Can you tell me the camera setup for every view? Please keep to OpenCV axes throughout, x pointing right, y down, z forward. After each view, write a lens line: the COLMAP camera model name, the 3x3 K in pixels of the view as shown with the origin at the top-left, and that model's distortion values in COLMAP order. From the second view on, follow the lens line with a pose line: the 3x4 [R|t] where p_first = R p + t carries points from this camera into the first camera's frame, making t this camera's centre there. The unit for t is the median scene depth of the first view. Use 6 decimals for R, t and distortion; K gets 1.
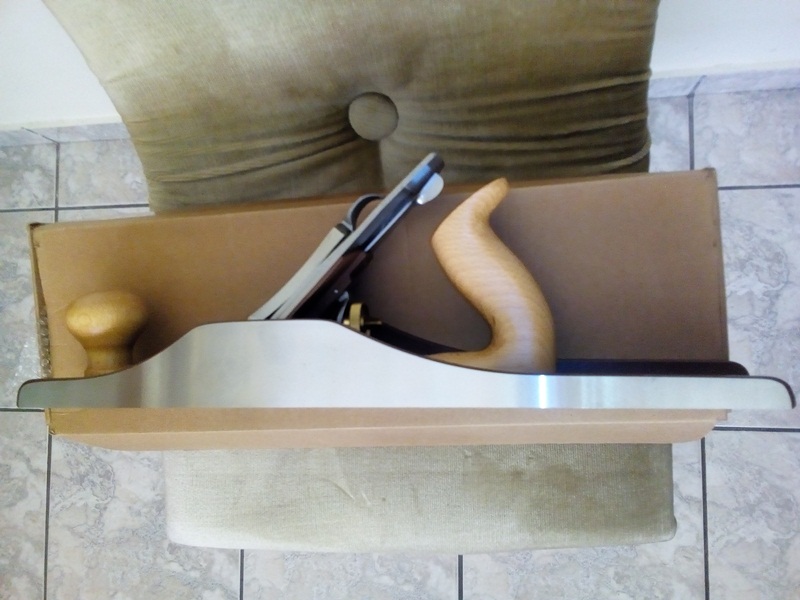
lens RADIAL K [[652.6, 0, 397.0], [0, 652.6, 299.3], [0, 0, 1]] dist [0.023319, -0.022380]
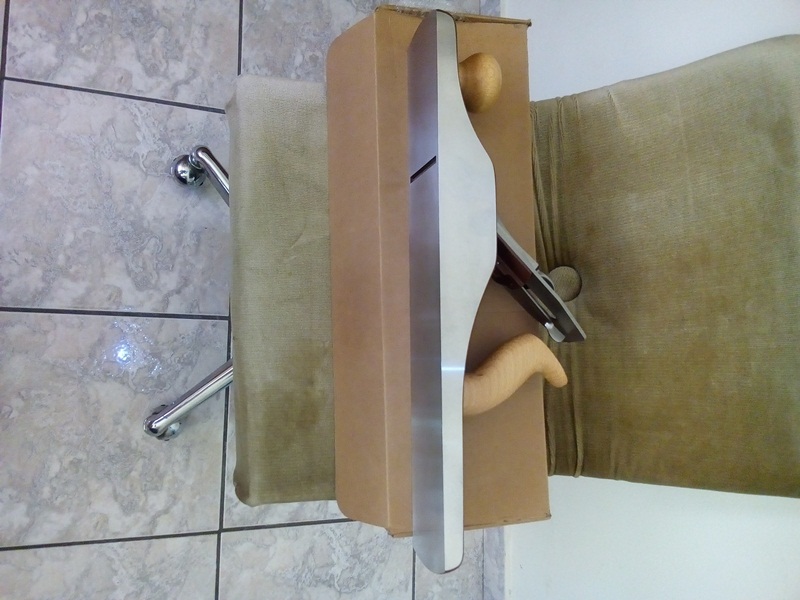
lens RADIAL K [[652.6, 0, 398.7], [0, 652.6, 302.2], [0, 0, 1]] dist [0.023319, -0.022380]
pose [[-0.085013, 0.992870, 0.083552, -0.049113], [-0.948715, -0.055036, -0.311305, 0.280823], [-0.304487, -0.105732, 0.946630, -0.123342]]
